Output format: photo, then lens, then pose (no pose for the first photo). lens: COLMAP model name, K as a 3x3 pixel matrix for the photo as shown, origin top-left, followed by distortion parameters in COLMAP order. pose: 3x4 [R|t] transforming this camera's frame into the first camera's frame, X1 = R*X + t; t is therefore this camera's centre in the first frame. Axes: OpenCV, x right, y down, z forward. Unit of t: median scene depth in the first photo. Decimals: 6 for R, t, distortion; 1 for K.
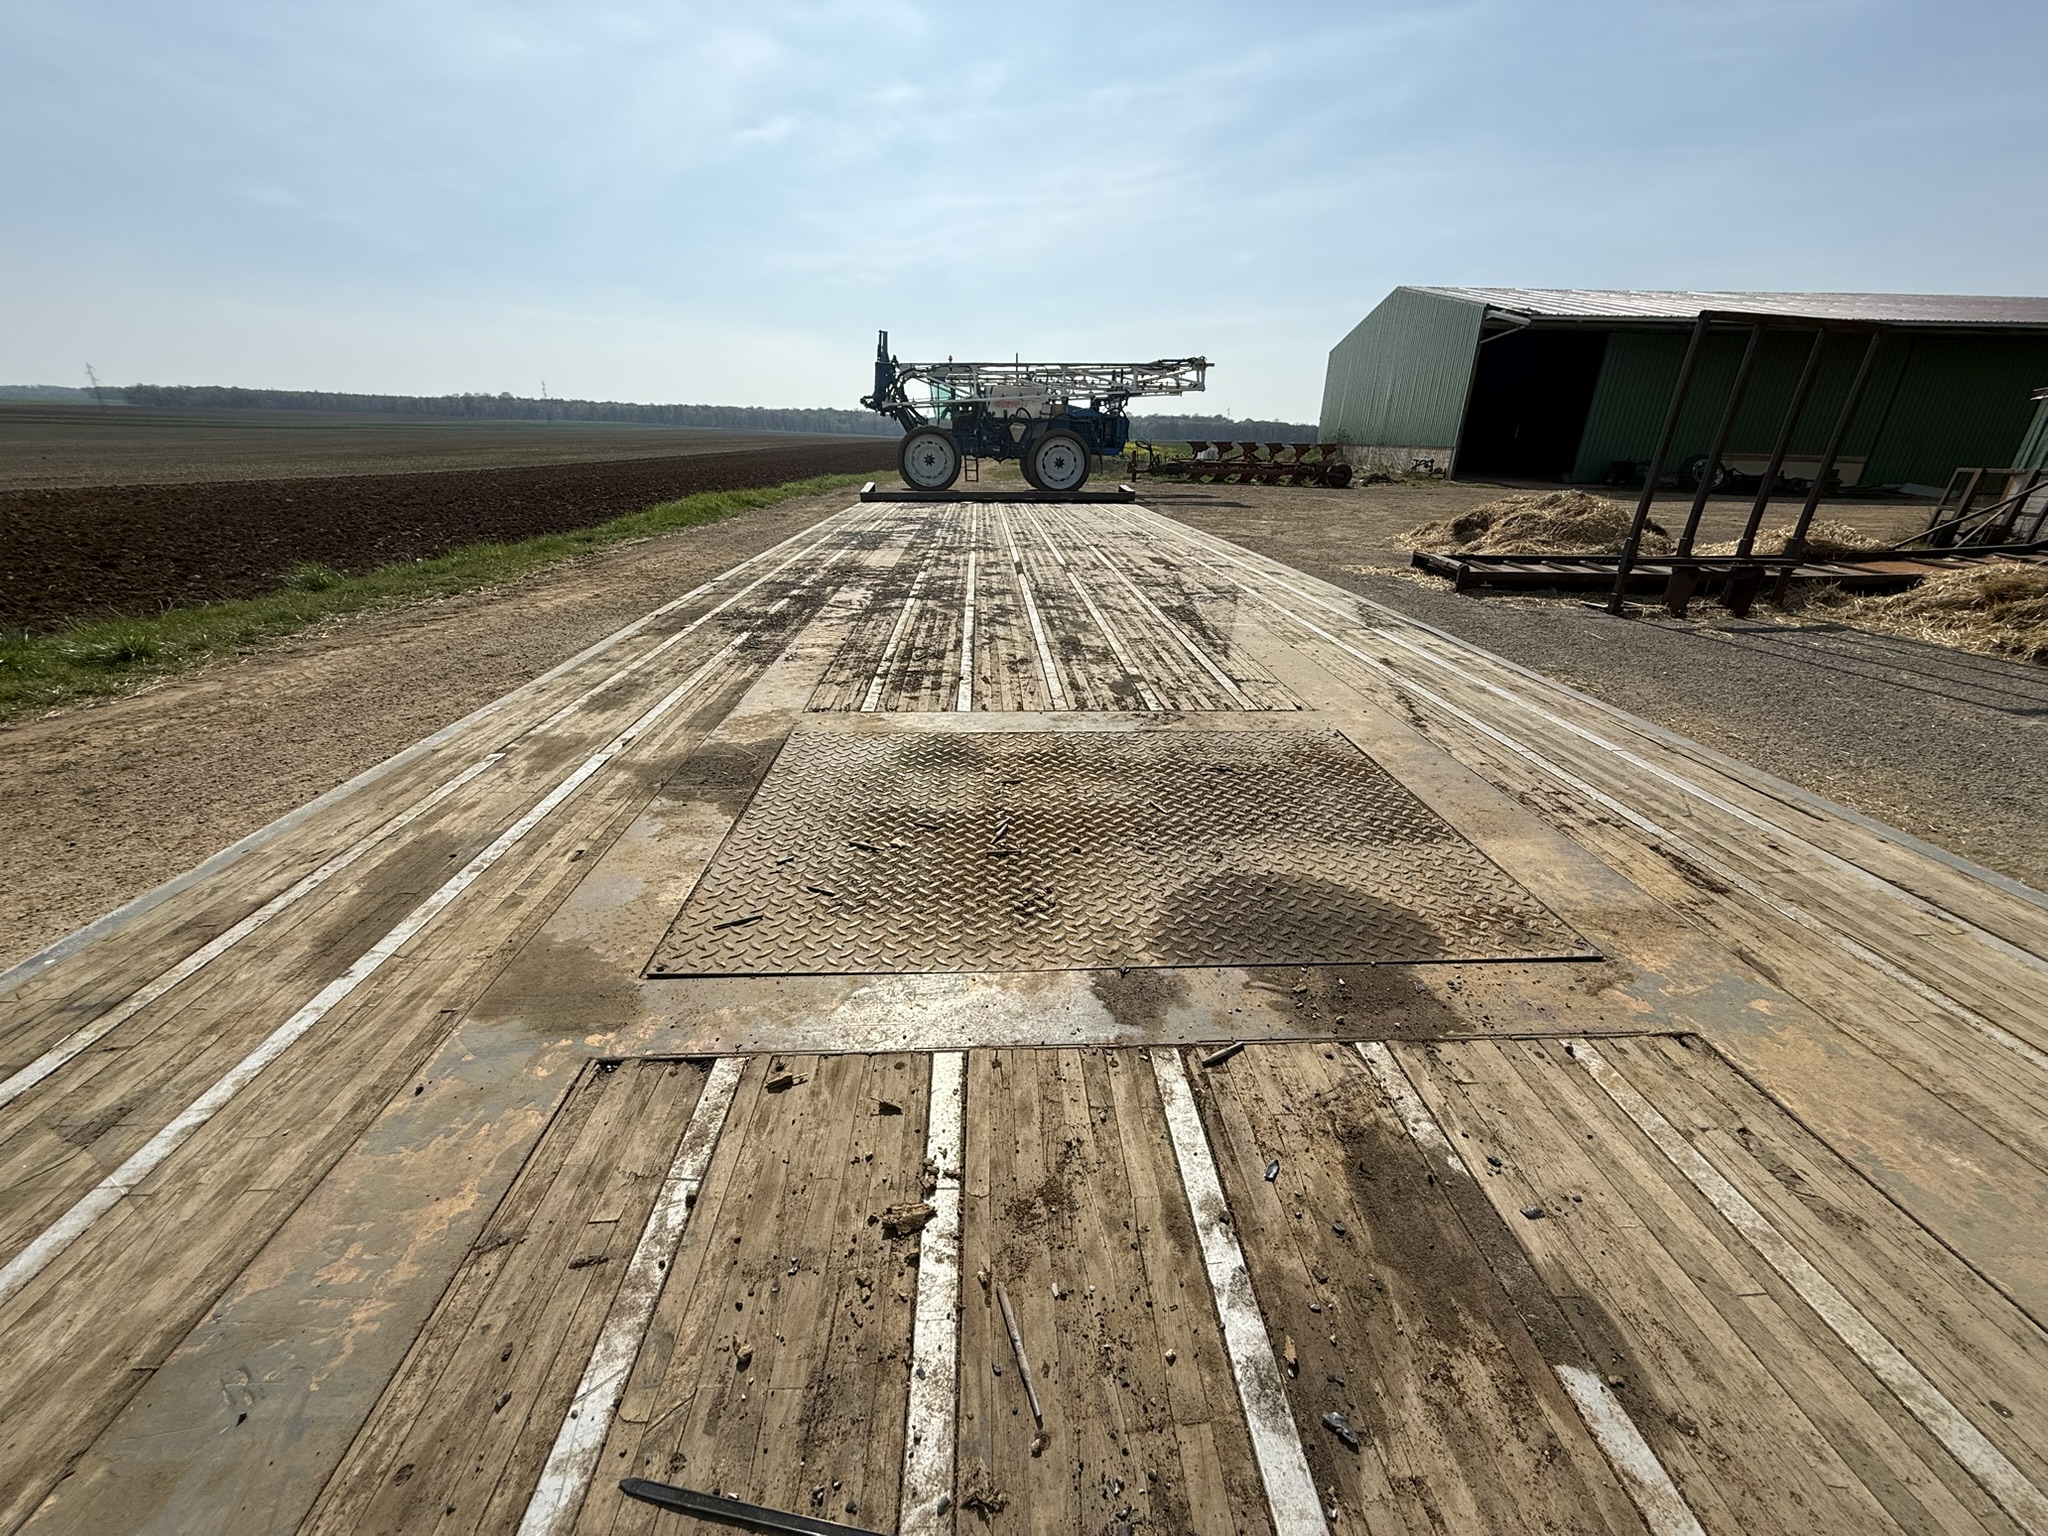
lens RADIAL K [[814.3, 0, 1010.9], [0, 814.3, 777.2], [0, 0, 1]] dist [-0.001667, -0.000495]
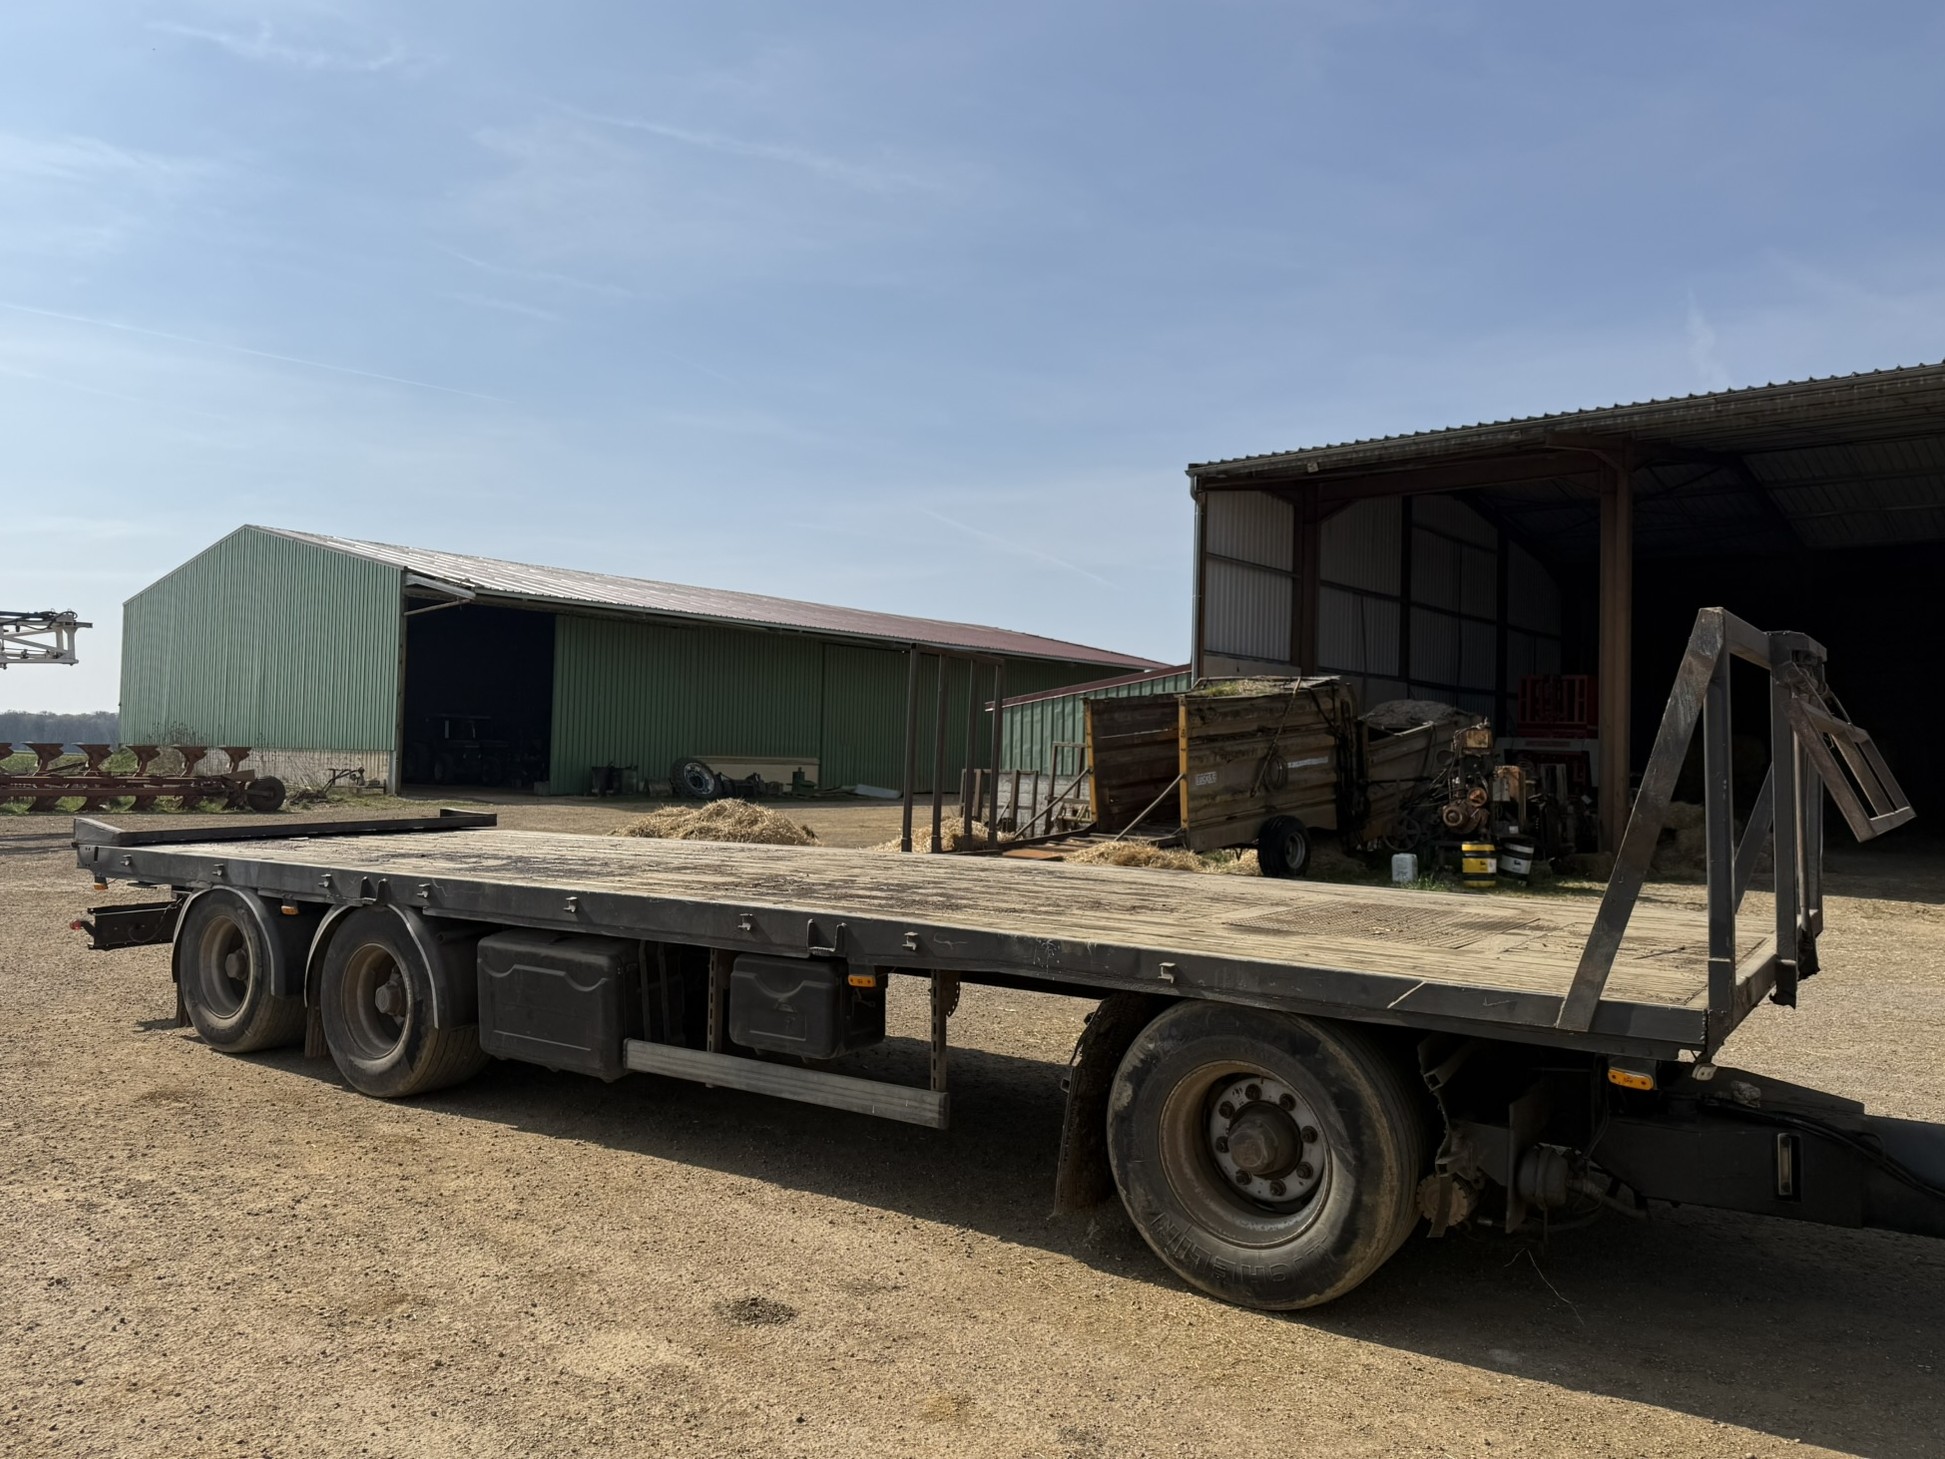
lens RADIAL K [[1445.0, 0, 956.0], [0, 1445.0, 714.3], [0, 0, 1]] dist [0.020596, -0.020120]
pose [[0.603532, 0.017610, 0.797145, -0.146931], [0.300552, 0.920986, -0.247898, 0.005877], [-0.738524, 0.389198, 0.550551, -0.020577]]
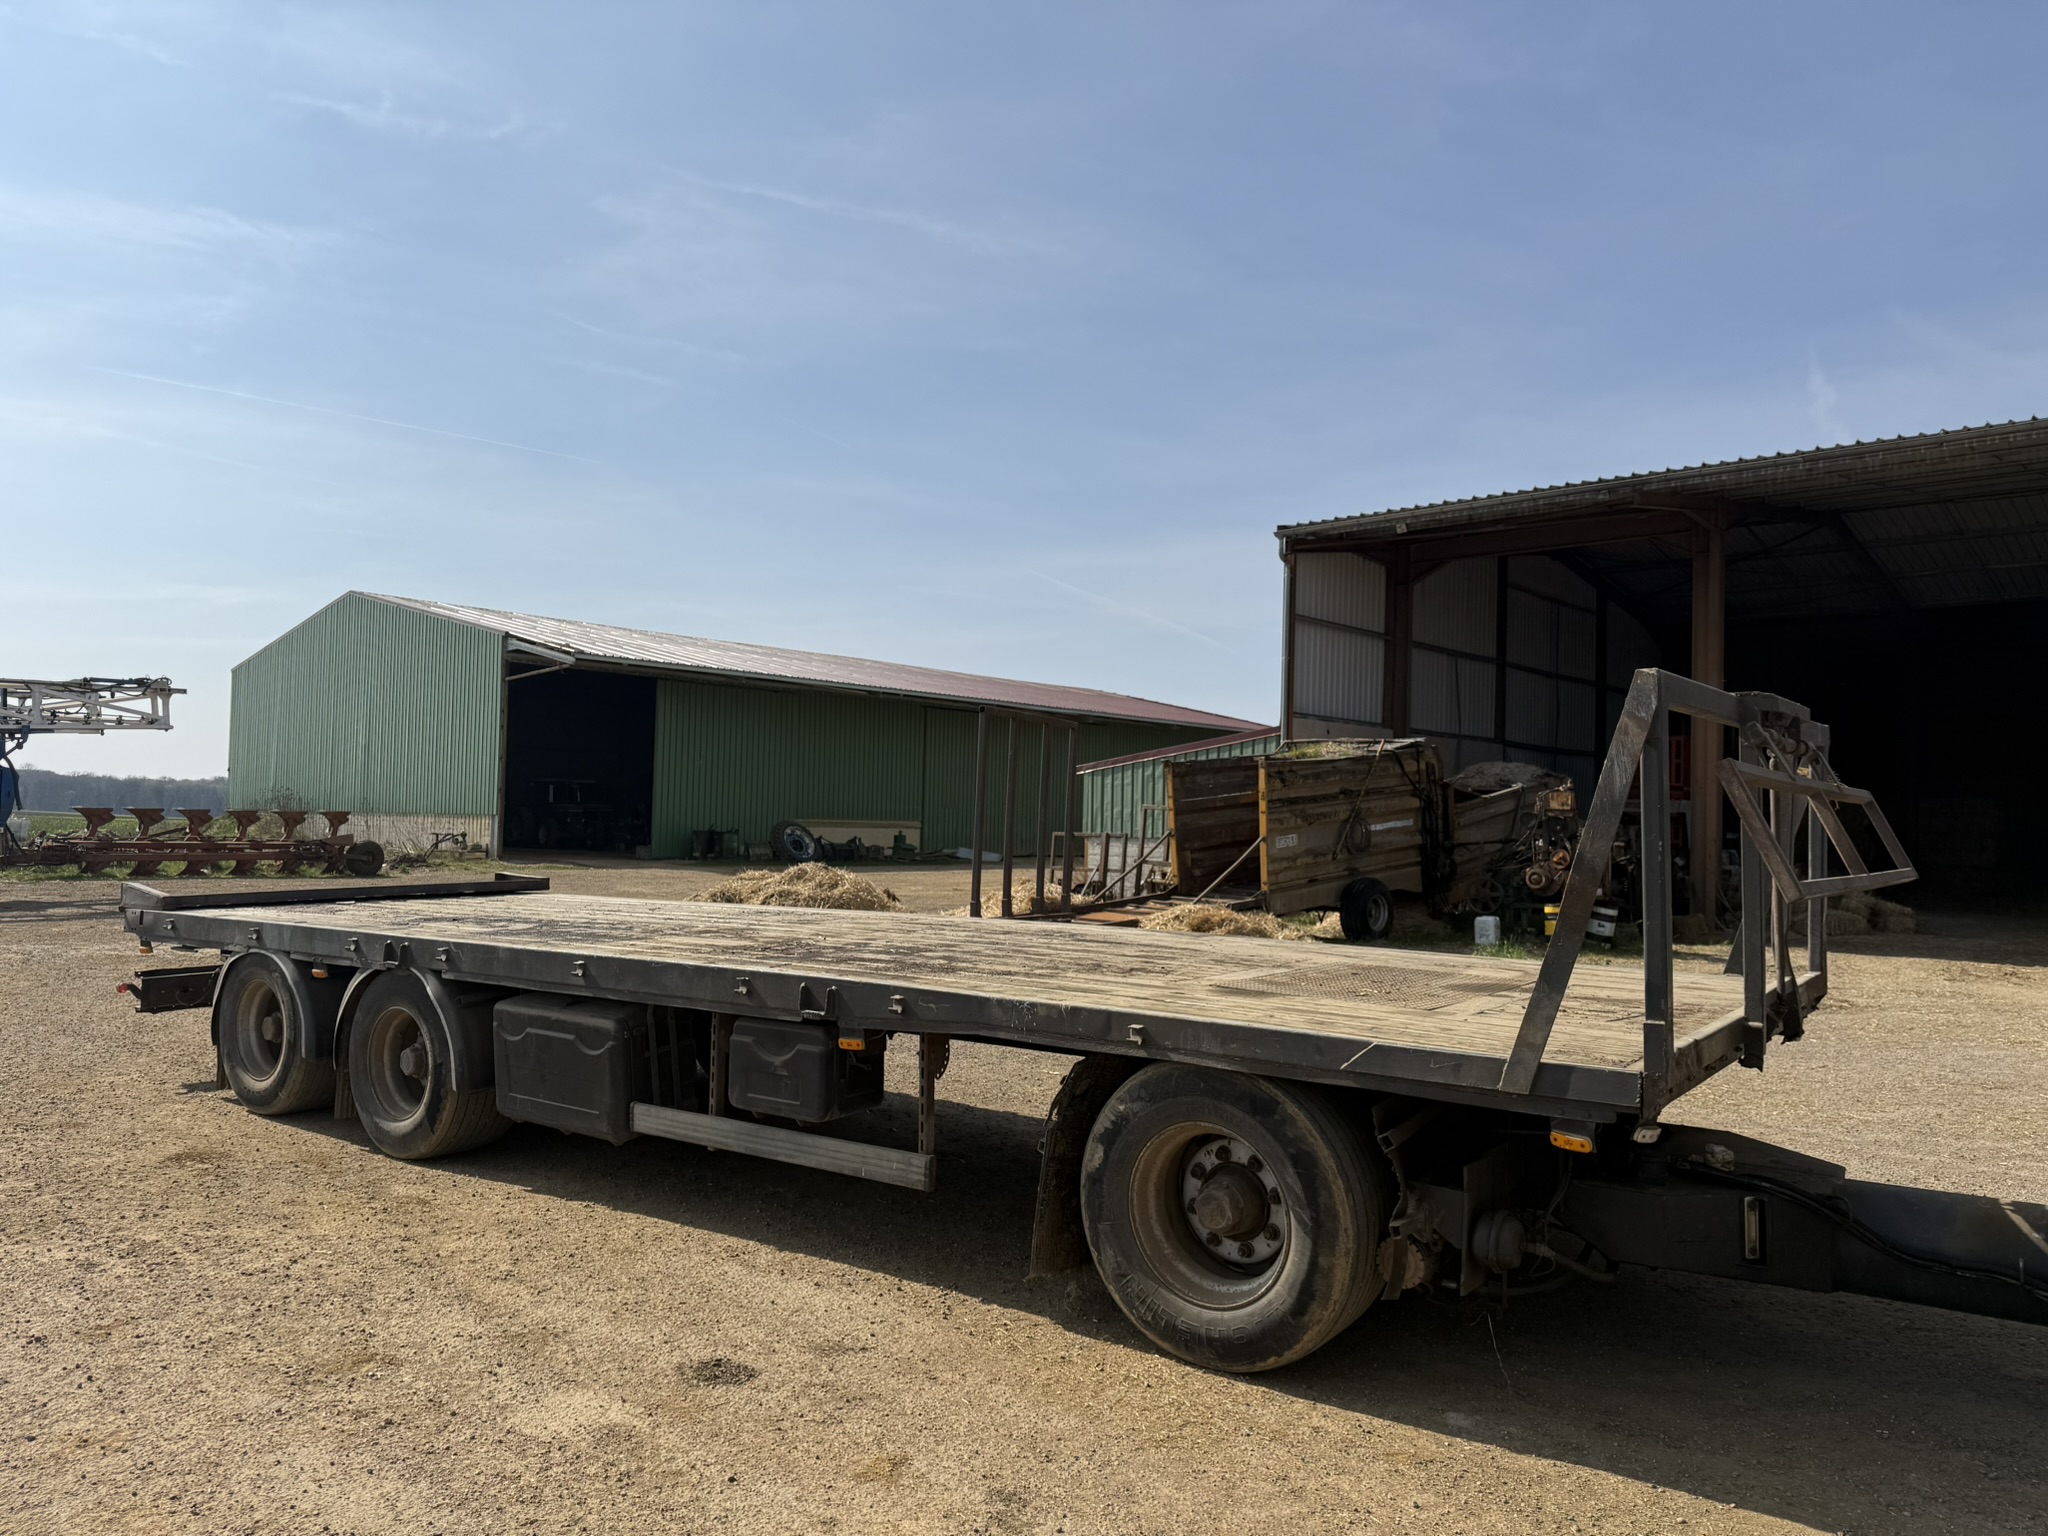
lens RADIAL K [[1446.0, 0, 1044.6], [0, 1446.0, 775.4], [0, 0, 1]] dist [0.022743, -0.022420]
pose [[0.616580, 0.017035, 0.787108, -0.139573], [0.298929, 0.919830, -0.254074, 0.009835], [-0.728334, 0.391947, 0.562057, -0.030269]]
